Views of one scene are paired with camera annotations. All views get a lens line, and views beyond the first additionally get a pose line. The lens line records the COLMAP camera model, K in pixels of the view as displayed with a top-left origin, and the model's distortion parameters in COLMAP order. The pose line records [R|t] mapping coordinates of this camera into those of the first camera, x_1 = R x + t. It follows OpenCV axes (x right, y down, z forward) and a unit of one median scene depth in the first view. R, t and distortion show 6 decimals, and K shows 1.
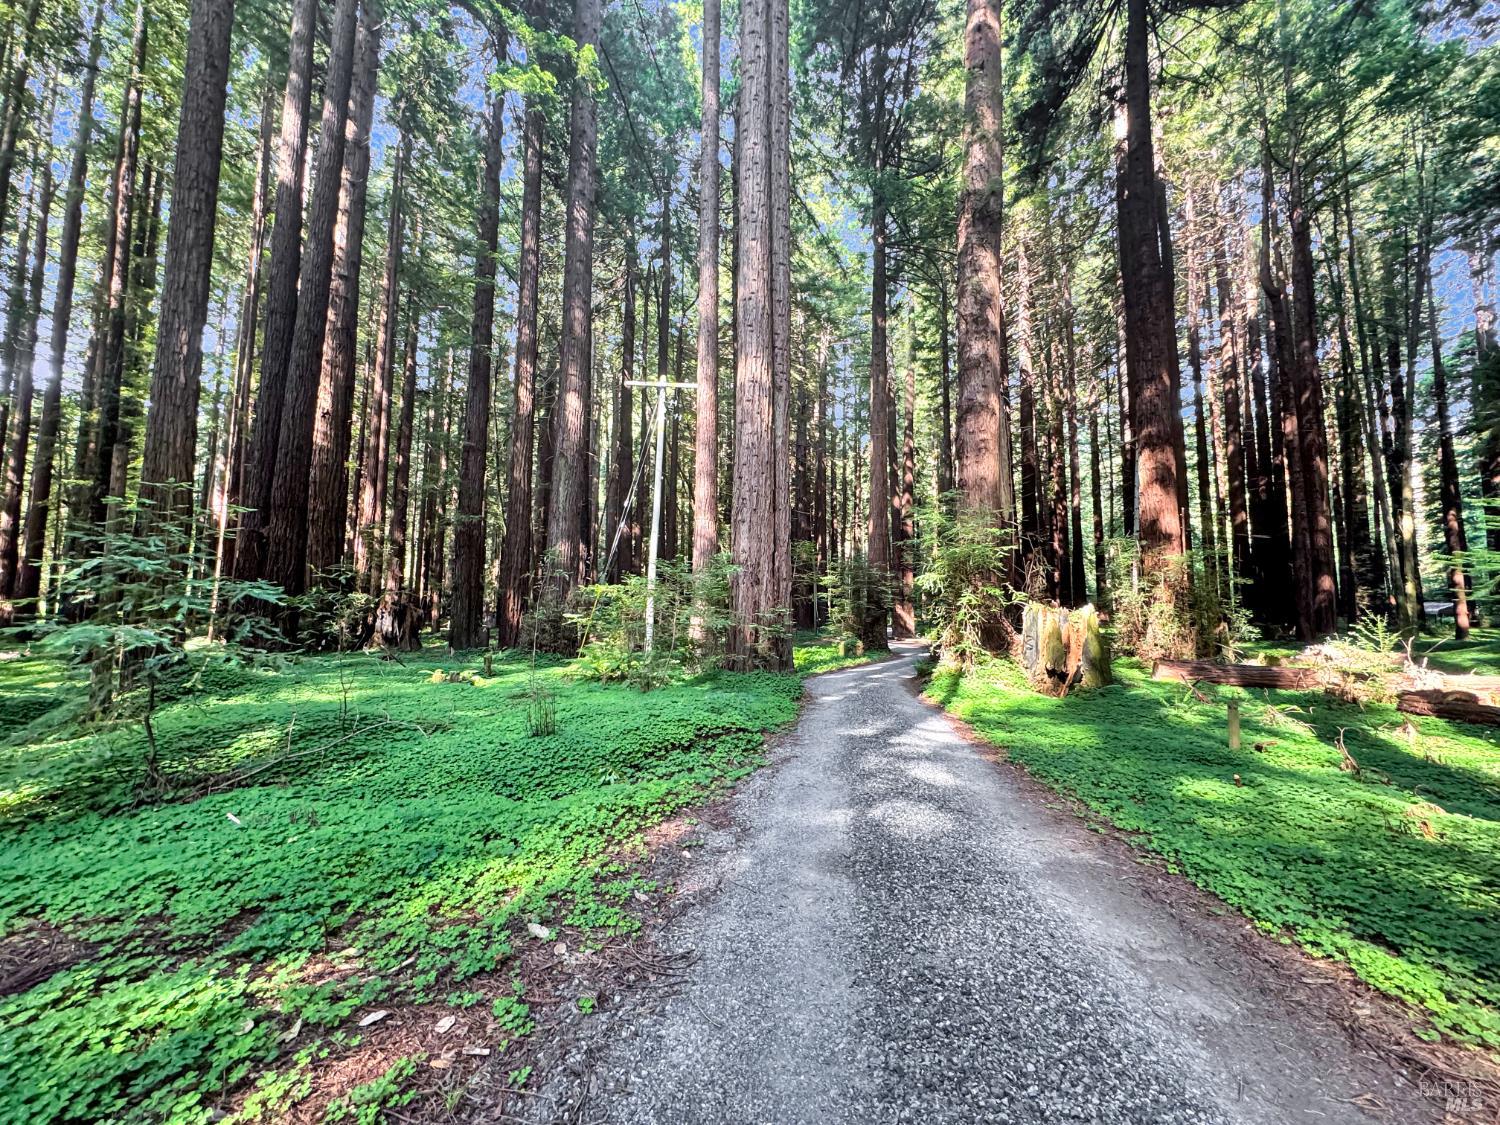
lens RADIAL K [[600.3, 0, 746.9], [0, 600.3, 569.8], [0, 0, 1]] dist [0.001650, -0.000128]
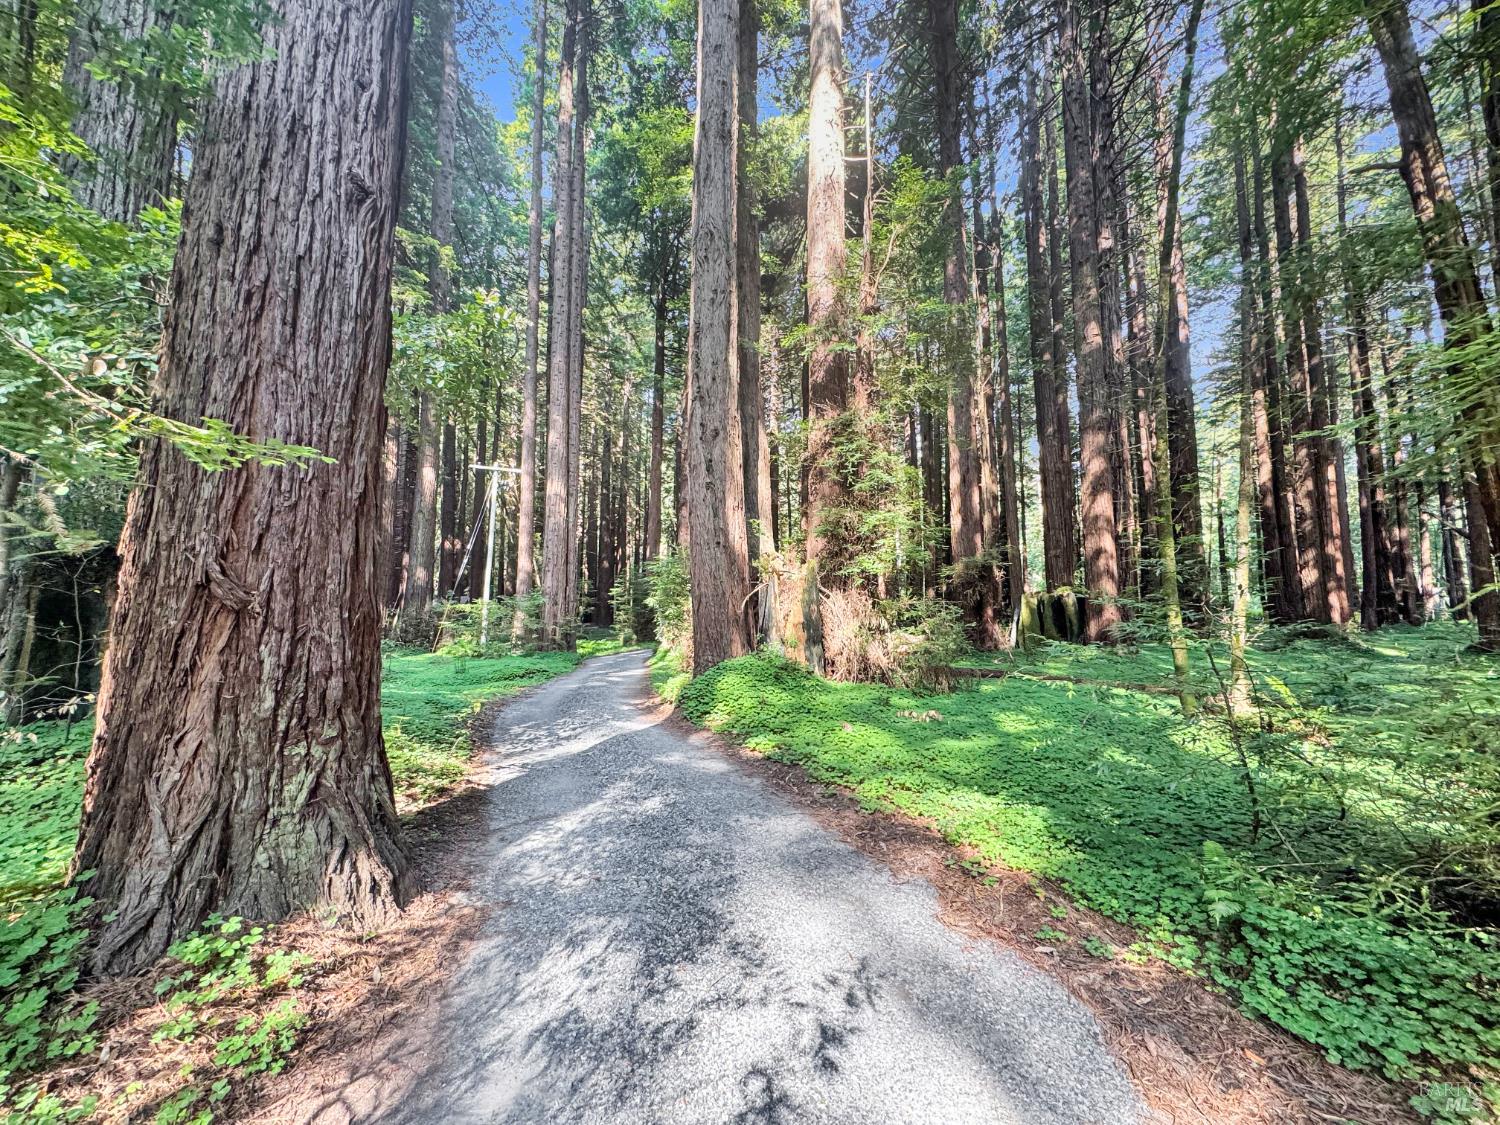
lens RADIAL K [[600.3, 0, 750.6], [0, 600.3, 561.7], [0, 0, 1]] dist [0.001650, -0.000128]
pose [[0.952410, 0.018123, 0.304282, 0.017897], [-0.016064, 0.999828, -0.009268, -0.078380], [-0.304398, 0.003939, 0.952537, -0.741287]]
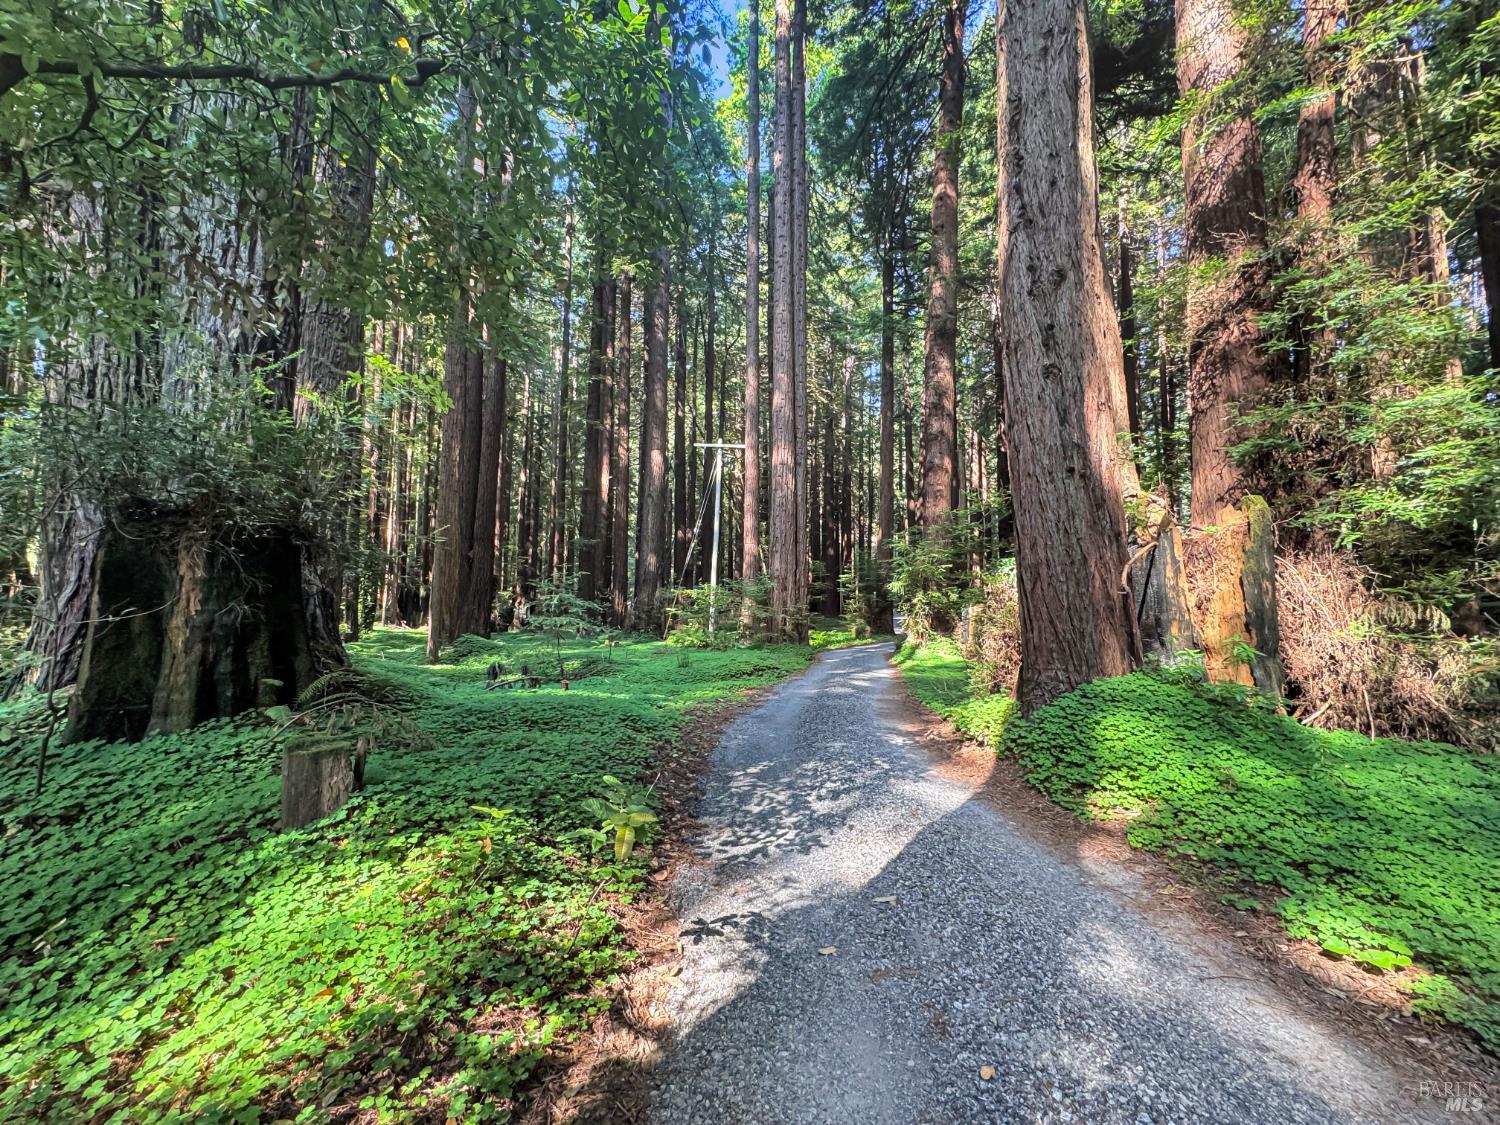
lens RADIAL K [[600.3, 0, 746.3], [0, 600.3, 559.5], [0, 0, 1]] dist [0.001650, -0.000128]
pose [[0.998210, -0.003334, -0.059719, 0.007129], [0.003666, 0.999978, 0.005460, -0.052105], [0.059699, -0.005669, 0.998200, -0.483414]]
